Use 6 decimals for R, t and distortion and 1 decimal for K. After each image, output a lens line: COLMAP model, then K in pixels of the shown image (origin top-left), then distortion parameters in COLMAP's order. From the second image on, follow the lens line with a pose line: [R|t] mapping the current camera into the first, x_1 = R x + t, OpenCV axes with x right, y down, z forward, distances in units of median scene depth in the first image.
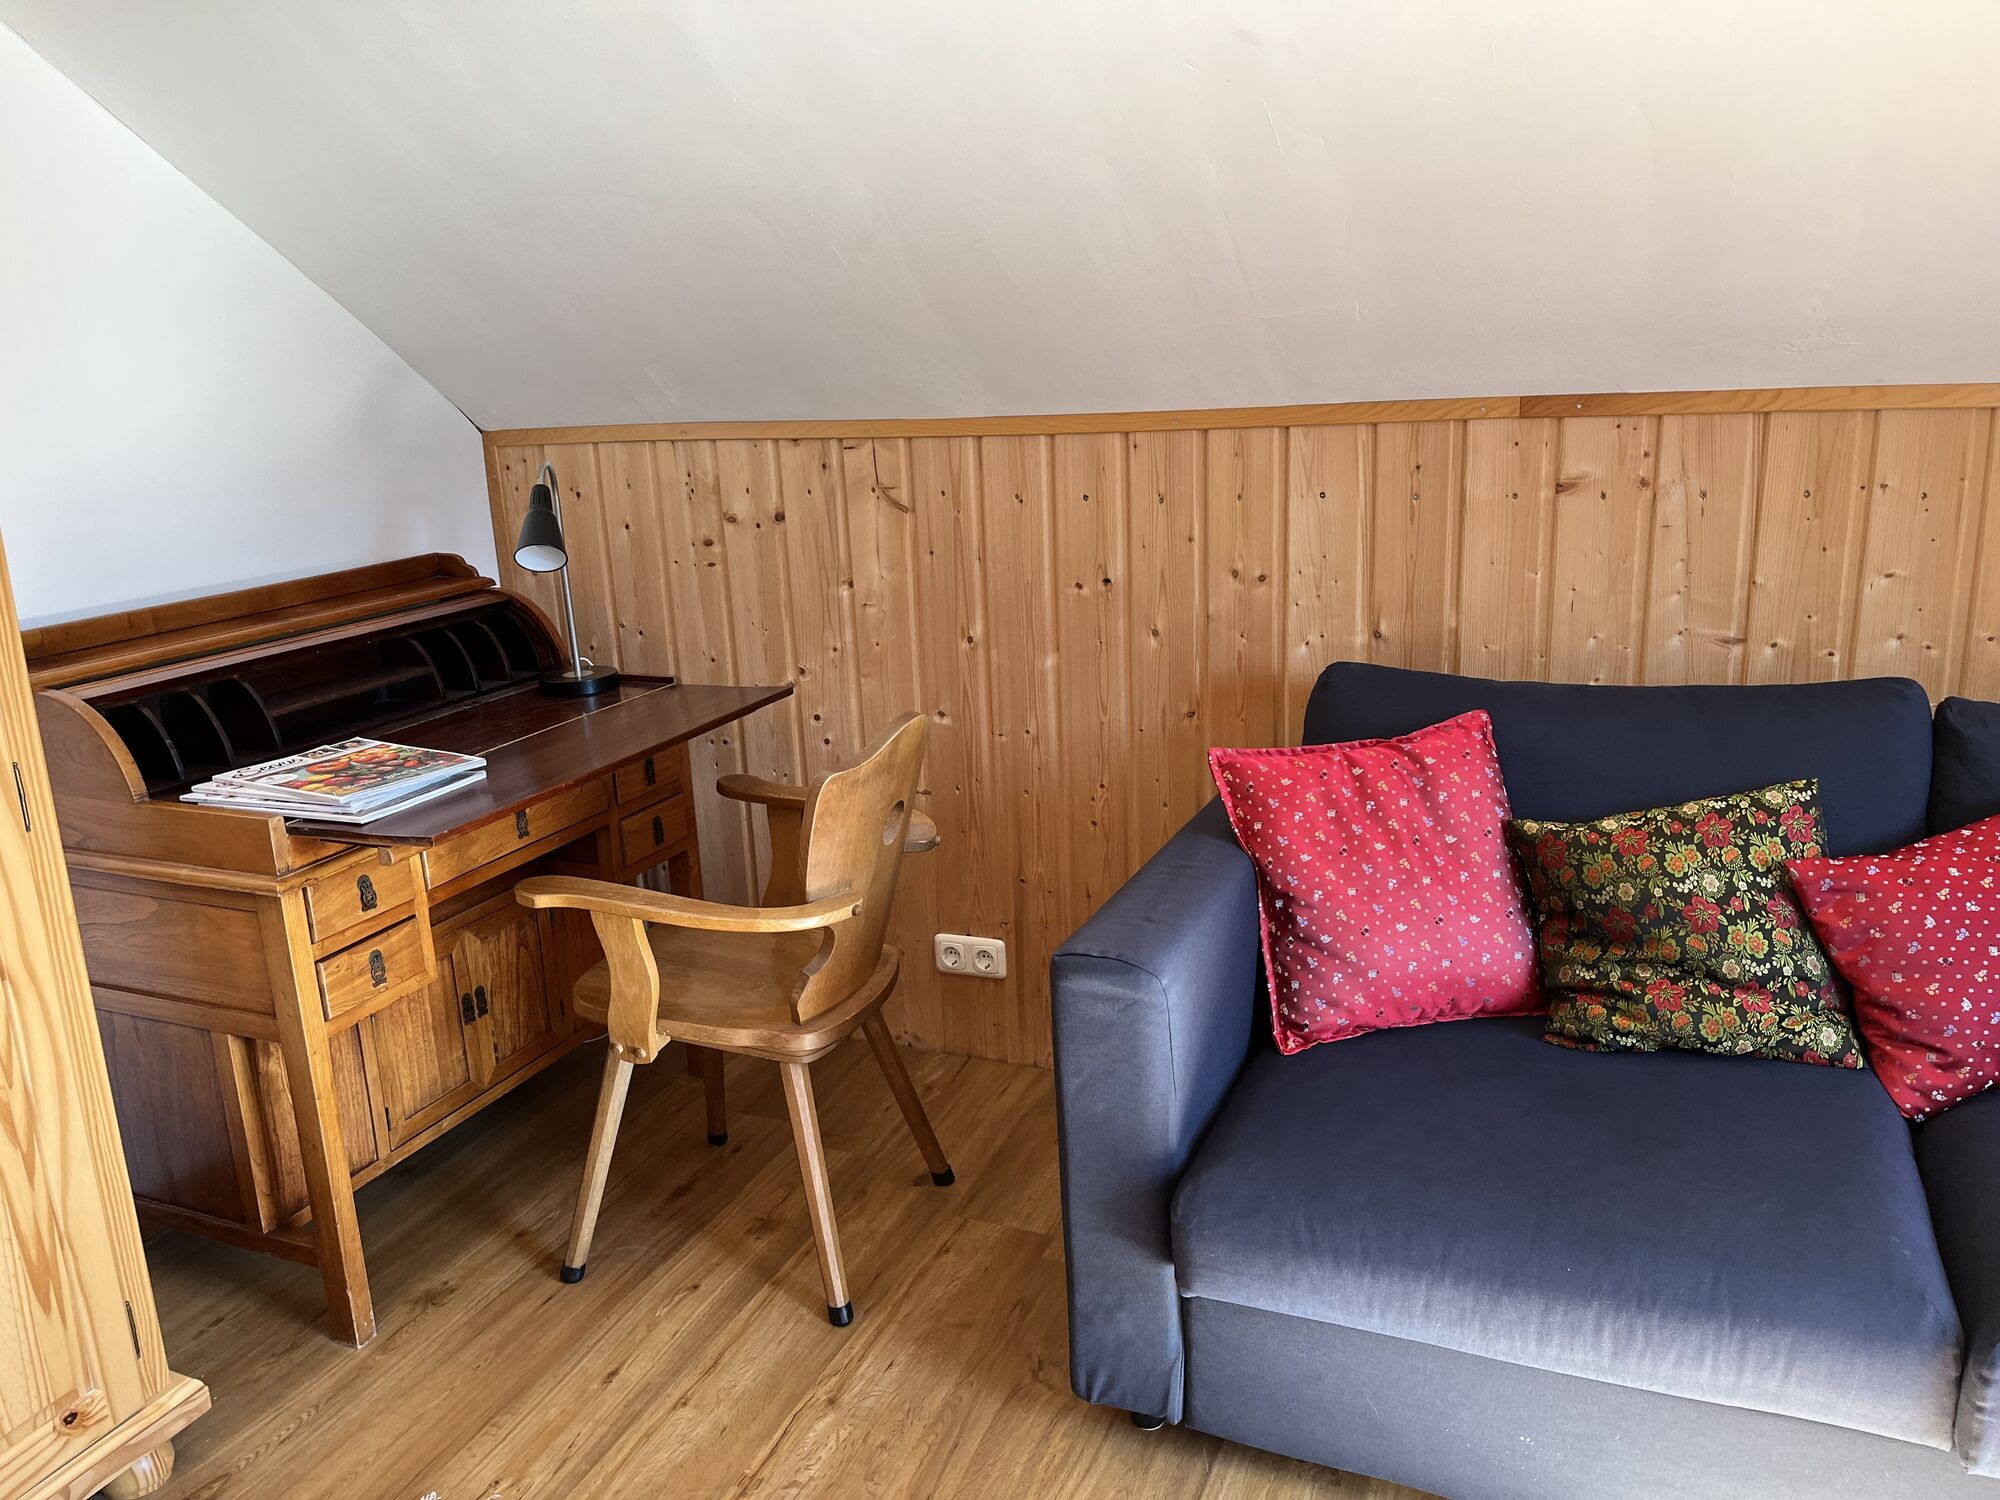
lens RADIAL K [[1515.0, 0, 1006.1], [0, 1515.0, 765.0], [0, 0, 1]] dist [0.063516, -0.092584]
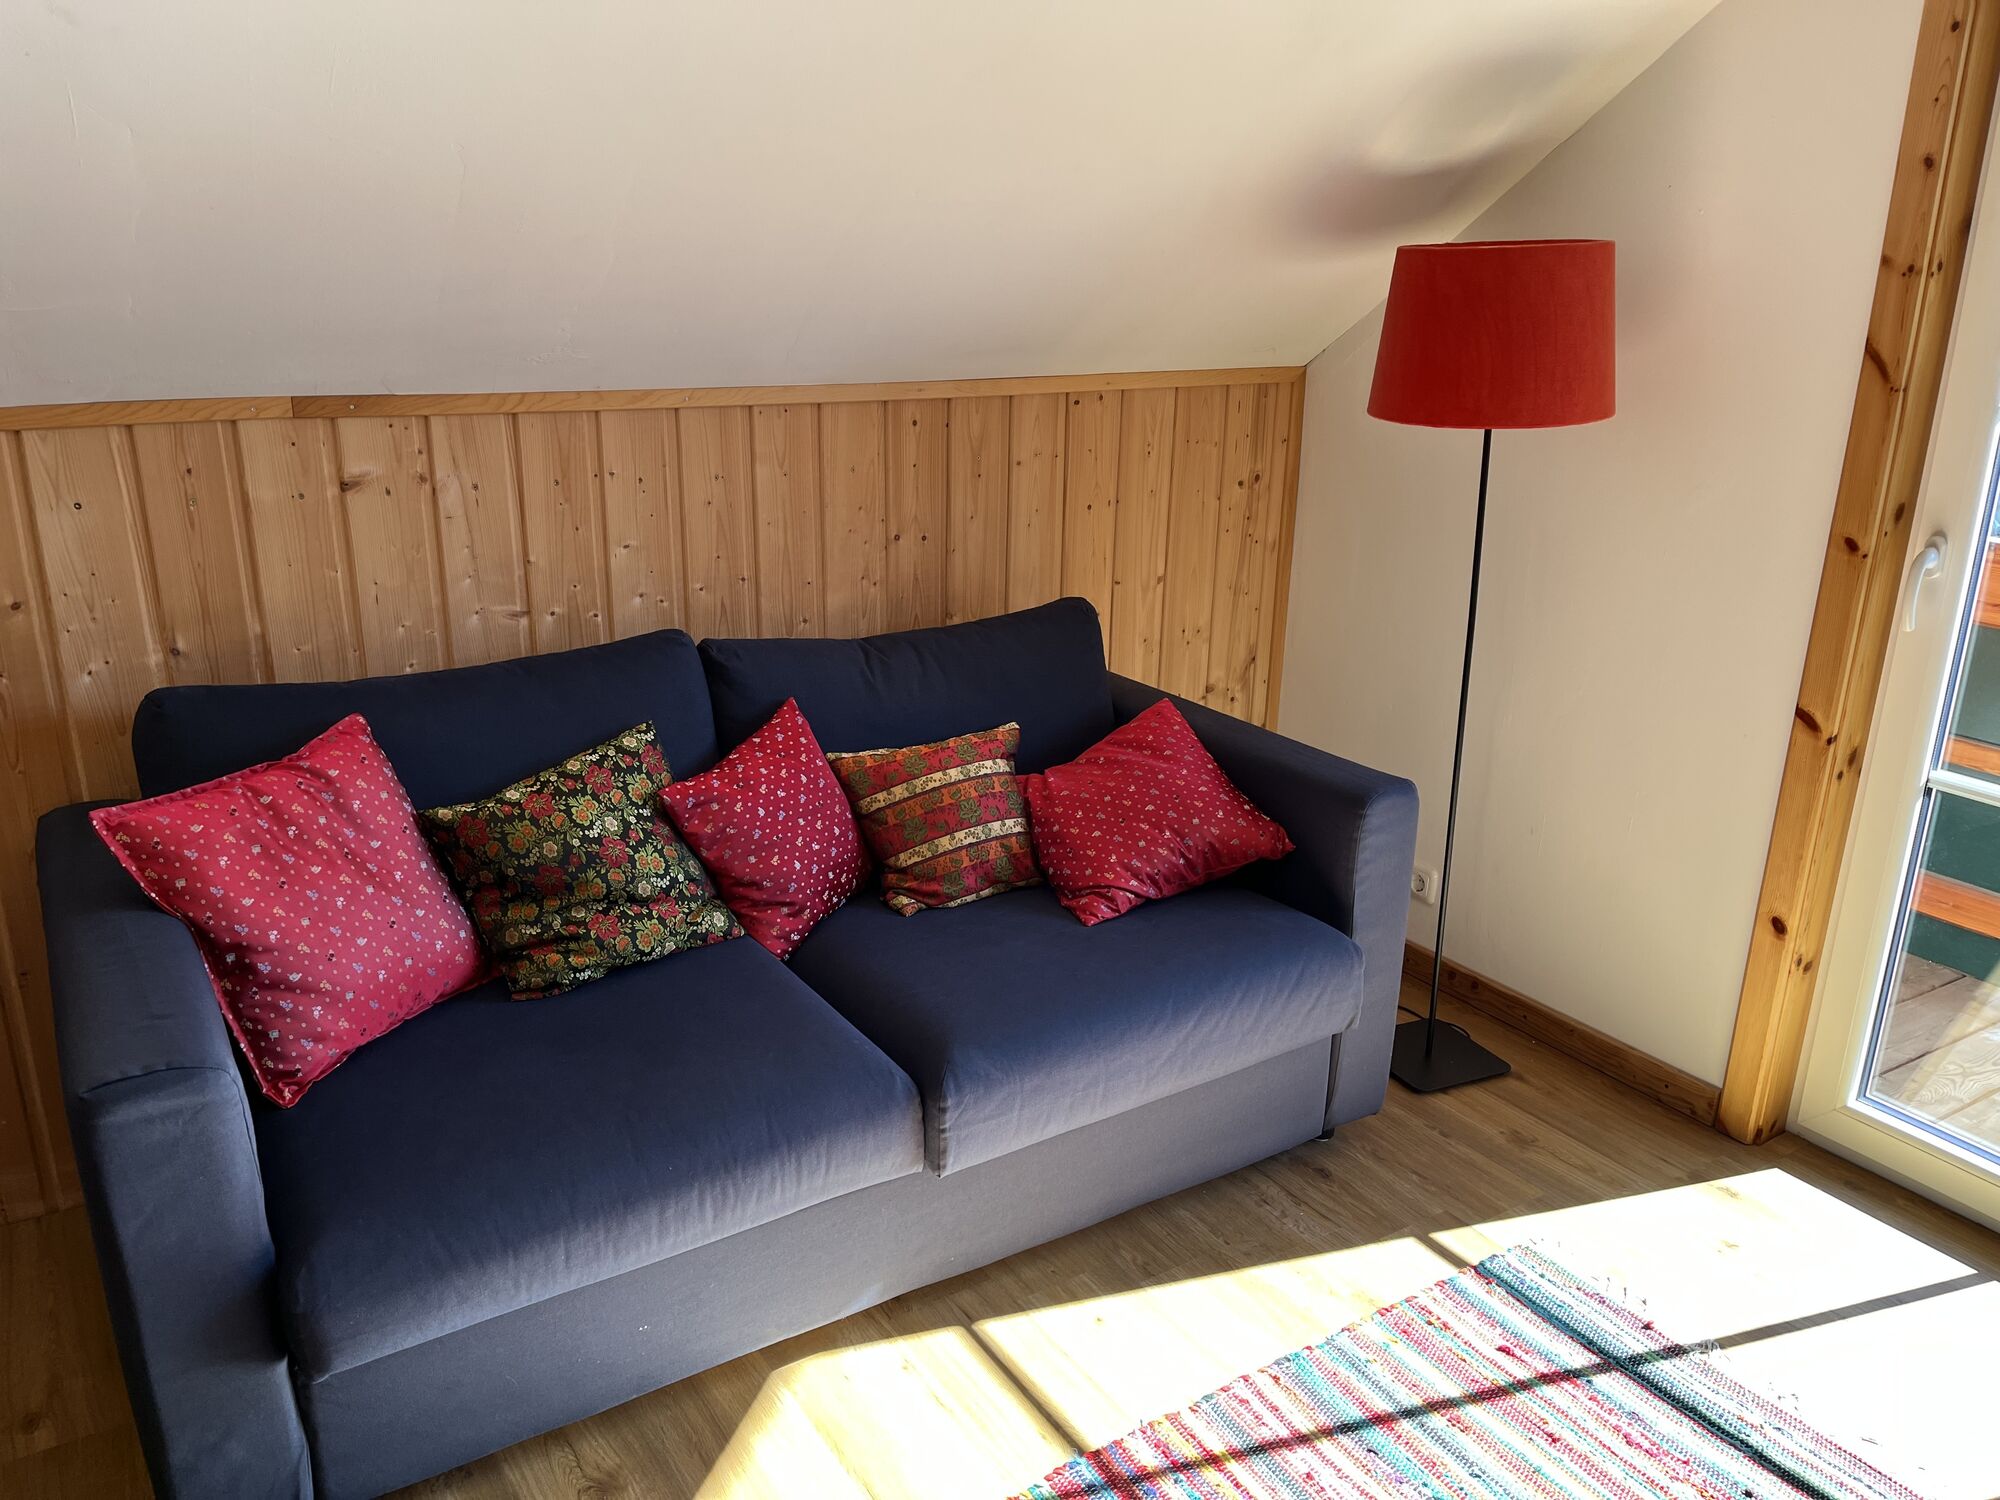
lens RADIAL K [[1515.0, 0, 1006.7], [0, 1515.0, 751.2], [0, 0, 1]] dist [0.063516, -0.092584]
pose [[0.547848, -0.200600, 0.812172, -0.292070], [0.171078, 0.977173, 0.125954, -0.068036], [-0.818899, 0.069942, 0.569660, 0.072499]]
